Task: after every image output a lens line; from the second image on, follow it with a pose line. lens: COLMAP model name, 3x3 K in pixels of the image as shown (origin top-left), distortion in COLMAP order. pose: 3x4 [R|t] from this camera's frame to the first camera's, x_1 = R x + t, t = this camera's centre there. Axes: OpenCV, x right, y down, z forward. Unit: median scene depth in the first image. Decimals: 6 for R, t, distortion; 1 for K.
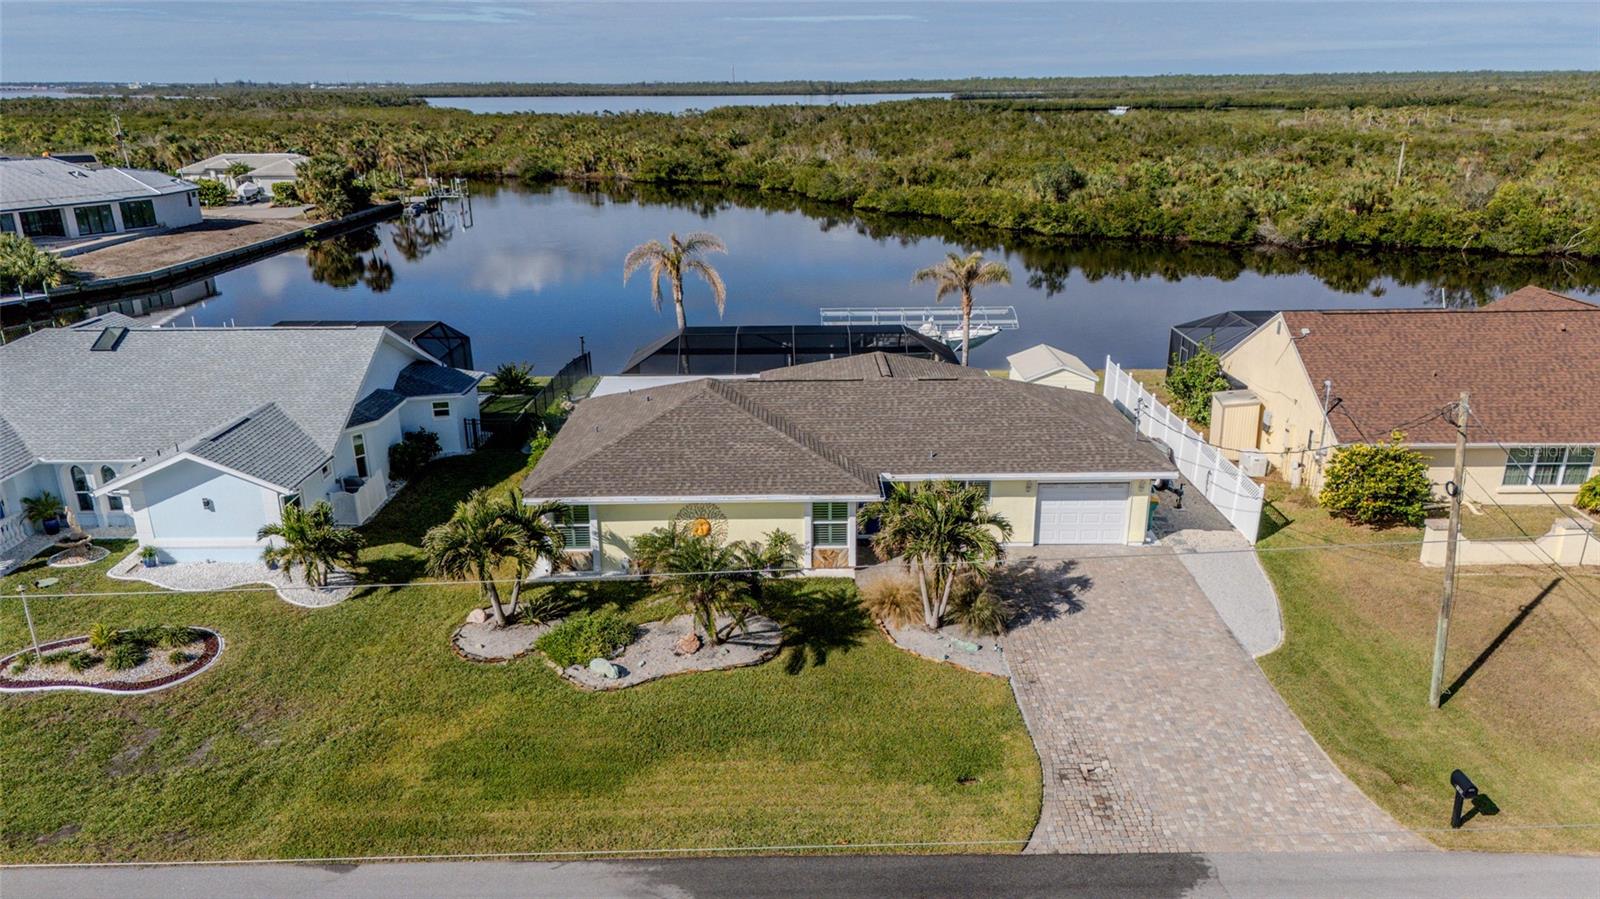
lens RADIAL K [[1237.9, 0, 816.1], [0, 1237.9, 504.7], [0, 0, 1]] dist [0.083466, -0.086872]
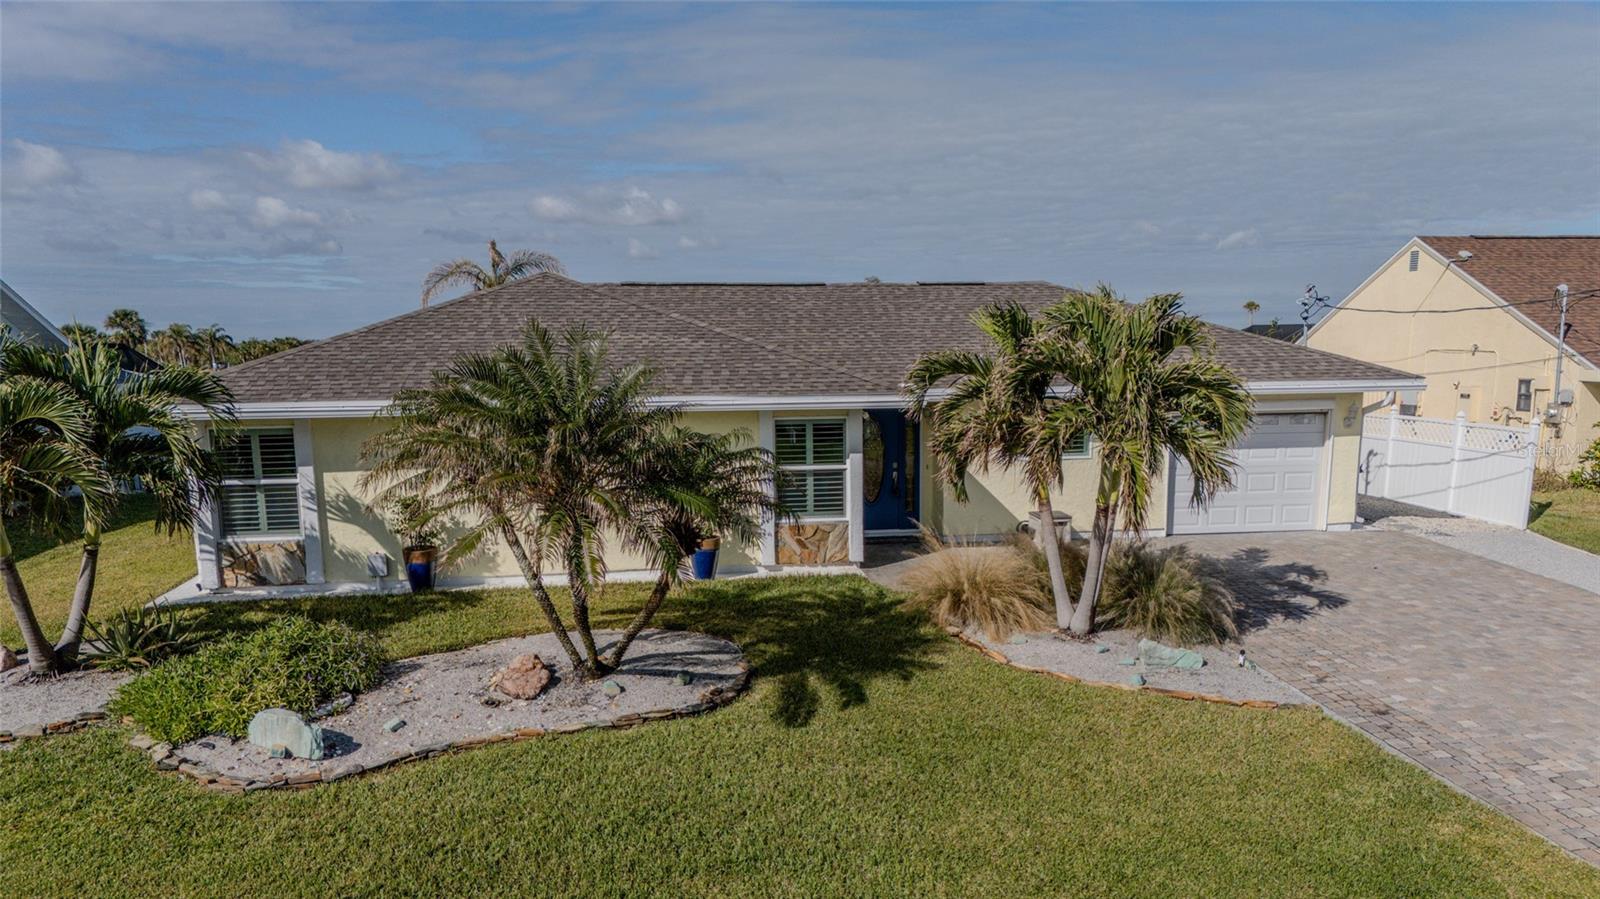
lens RADIAL K [[1217.0, 0, 819.3], [0, 1217.0, 532.5], [0, 0, 1]] dist [0.055284, -0.052328]
pose [[0.989332, -0.024672, 0.143574, -0.062209], [0.049093, 0.984370, -0.169129, 0.136208], [-0.137158, 0.174373, 0.975080, 0.588422]]
